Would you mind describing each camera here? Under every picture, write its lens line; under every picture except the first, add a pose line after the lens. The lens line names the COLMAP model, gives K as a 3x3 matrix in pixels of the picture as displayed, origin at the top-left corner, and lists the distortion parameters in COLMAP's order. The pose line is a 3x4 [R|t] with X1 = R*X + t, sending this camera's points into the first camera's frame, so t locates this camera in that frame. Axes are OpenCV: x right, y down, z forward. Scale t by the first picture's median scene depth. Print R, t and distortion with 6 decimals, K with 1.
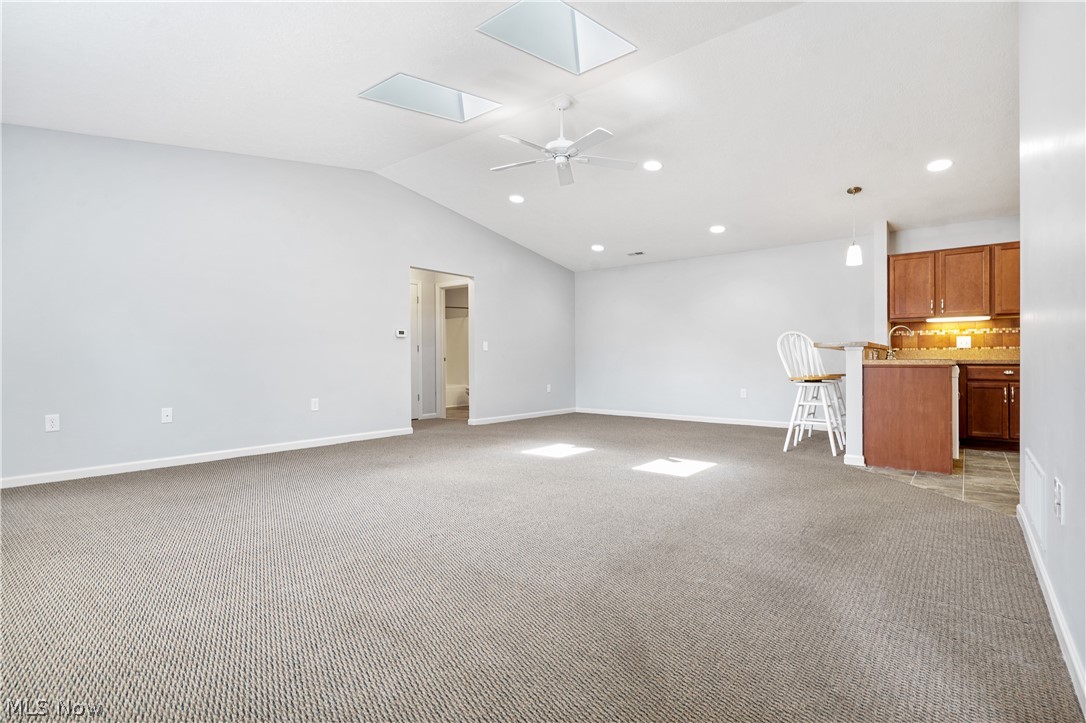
lens RADIAL K [[529.2, 0, 542.0], [0, 529.2, 356.5], [0, 0, 1]] dist [0.000489, 0.000182]
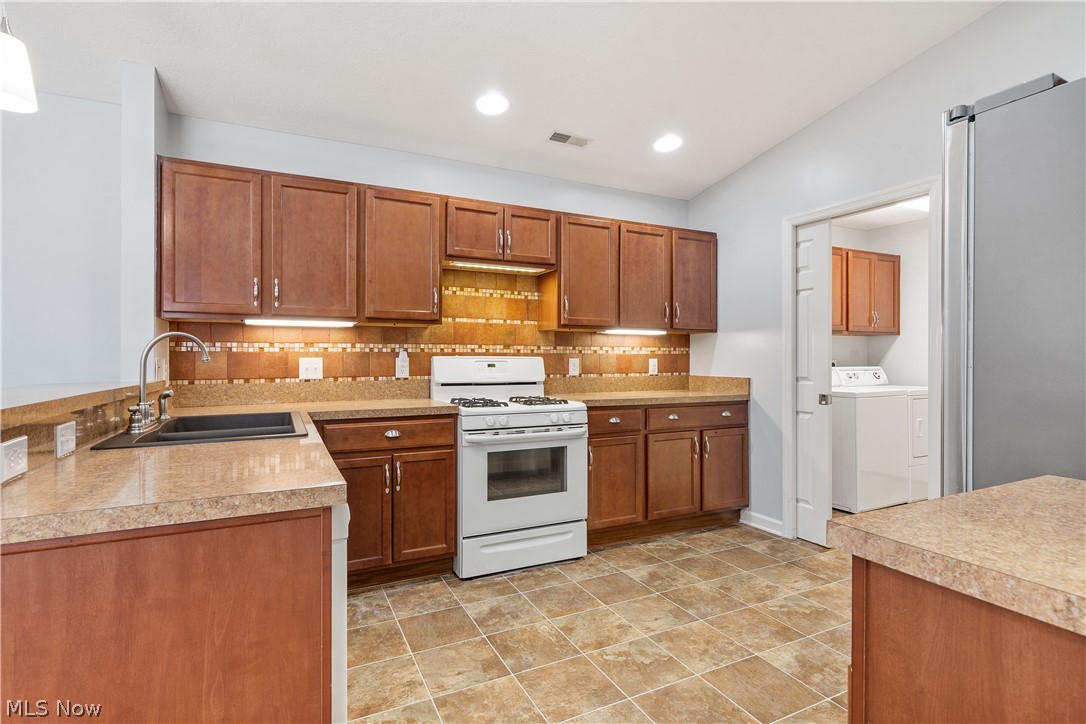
lens RADIAL K [[529.1, 0, 540.9], [0, 529.1, 360.1], [0, 0, 1]] dist [-0.004083, -0.000651]
pose [[0.423279, -0.002839, 0.905995, 0.425191], [-0.007333, 0.999952, 0.006559, -0.040215], [-0.905970, -0.009420, 0.423238, 0.580403]]
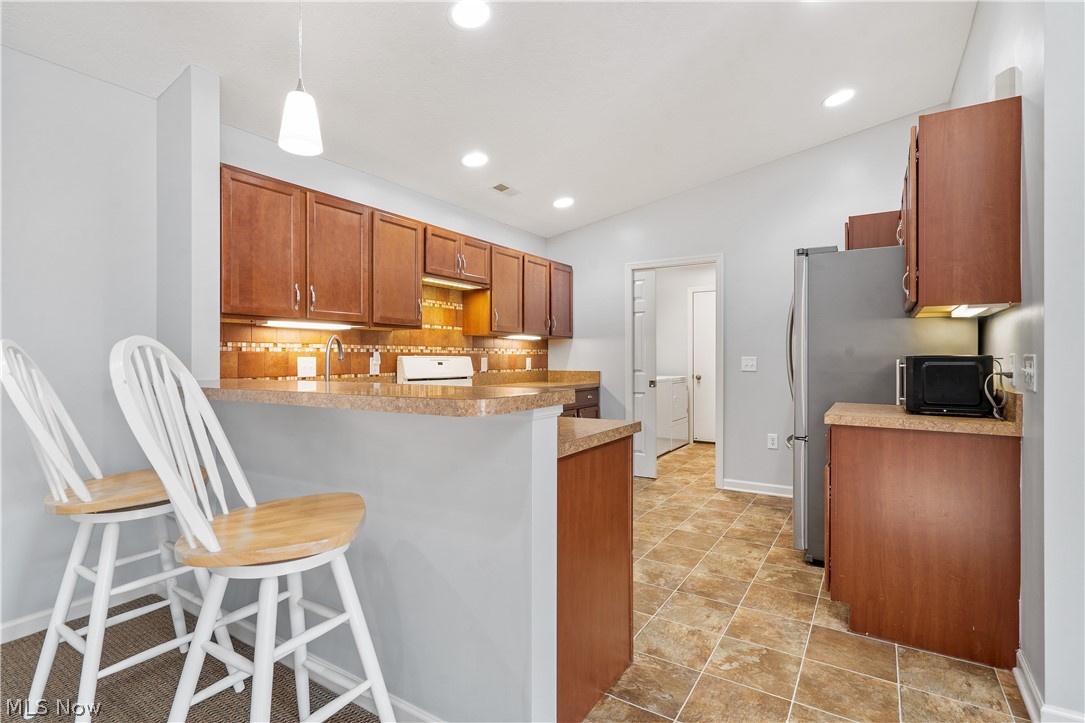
lens RADIAL K [[518.2, 0, 542.5], [0, 518.2, 361.5], [0, 0, 1]] dist [-0.001357, -0.000120]
pose [[-0.099749, -0.006905, 0.994989, 0.226149], [-0.006583, 0.999959, 0.006280, -0.038066], [-0.994991, -0.005923, -0.099791, 0.812702]]
